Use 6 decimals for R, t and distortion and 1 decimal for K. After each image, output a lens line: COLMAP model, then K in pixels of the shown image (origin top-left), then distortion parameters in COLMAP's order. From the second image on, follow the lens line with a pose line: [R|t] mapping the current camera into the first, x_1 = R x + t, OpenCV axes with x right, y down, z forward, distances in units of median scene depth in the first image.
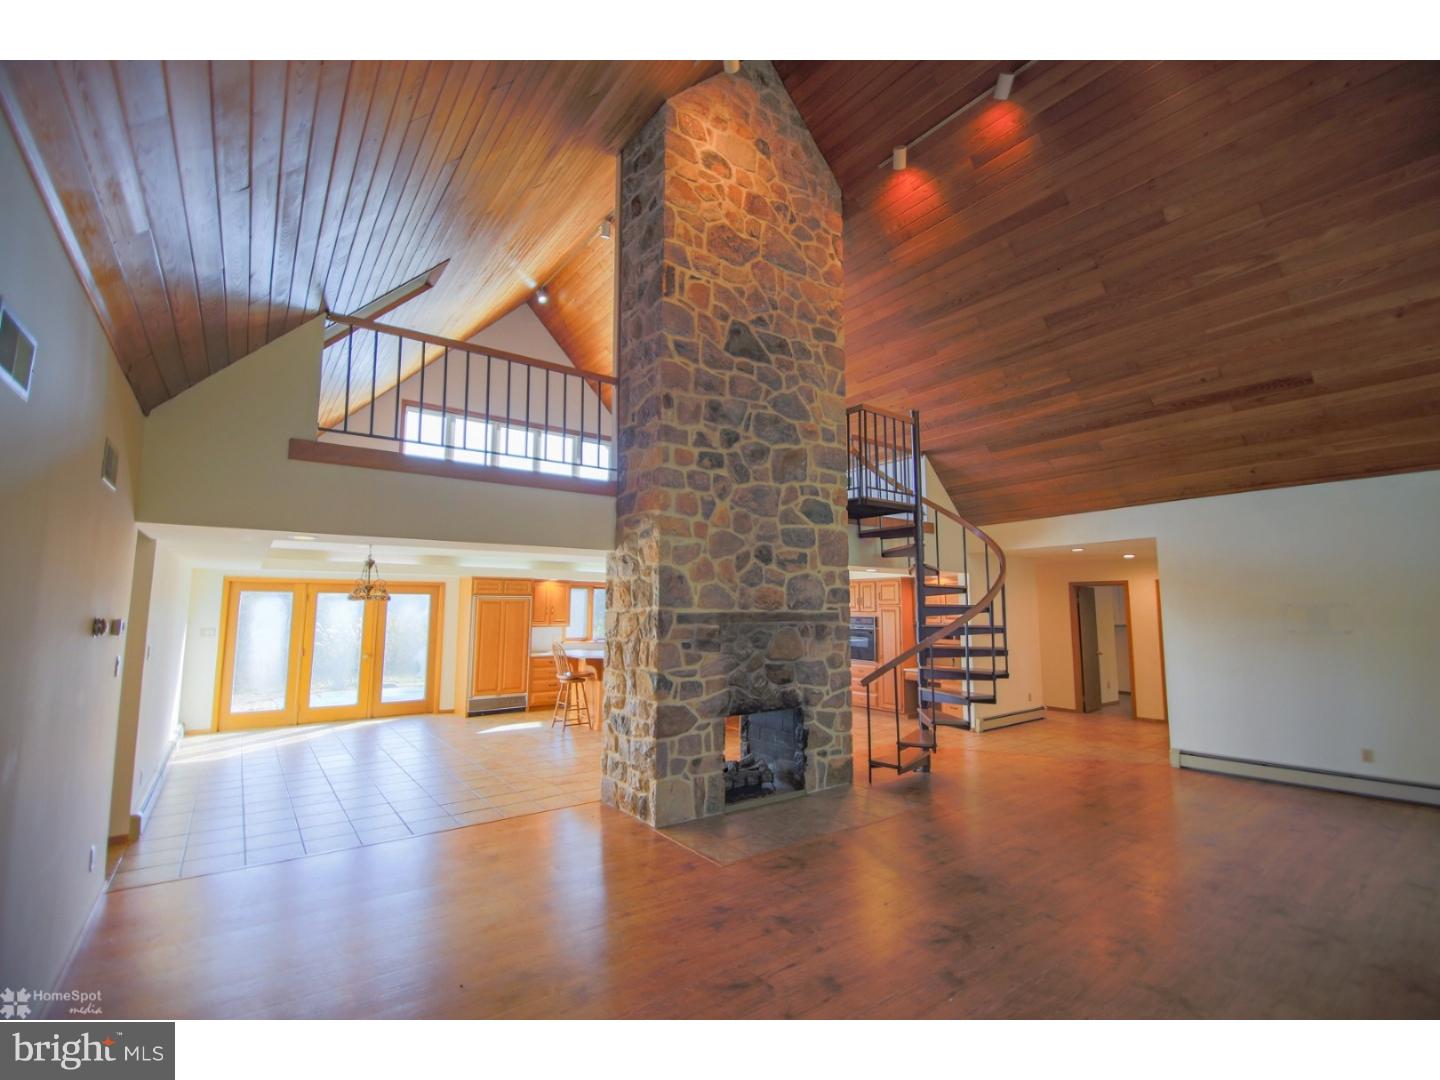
lens RADIAL K [[647.0, 0, 725.9], [0, 647.0, 539.5], [0, 0, 1]] dist [-0.003323, -0.004300]
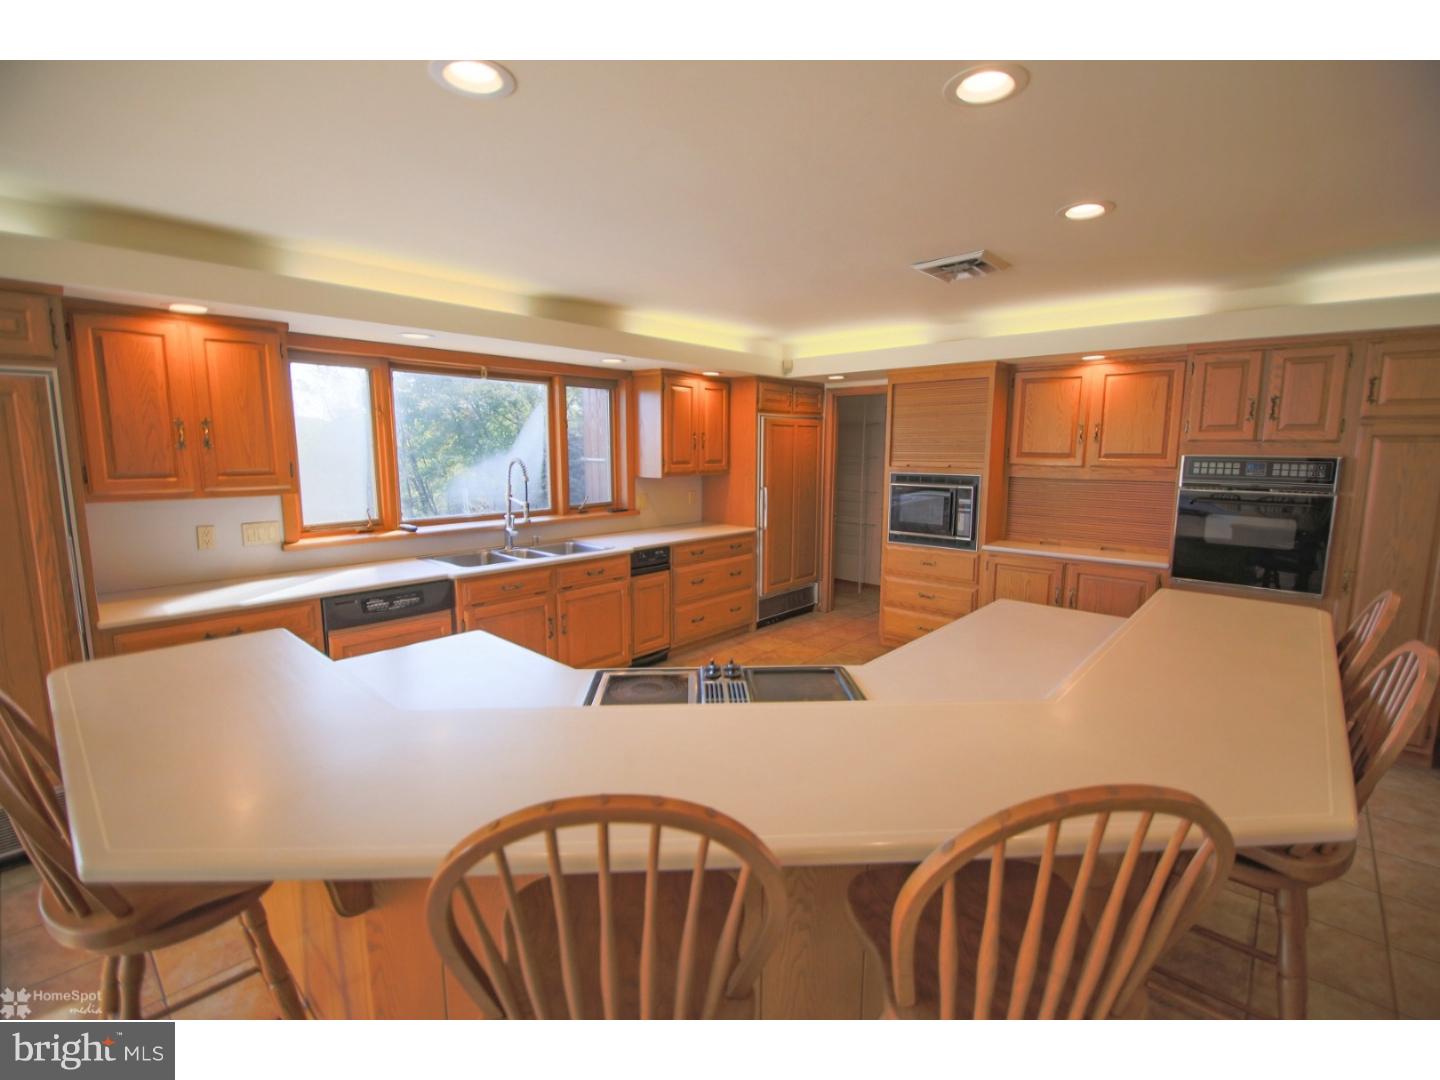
lens RADIAL K [[647.0, 0, 732.0], [0, 647.0, 541.9], [0, 0, 1]] dist [-0.003323, -0.004300]
pose [[0.980400, -0.028113, 0.195003, -0.209976], [-0.023208, 0.966398, 0.256000, 0.149043], [-0.195648, -0.255508, 0.946804, 1.296841]]
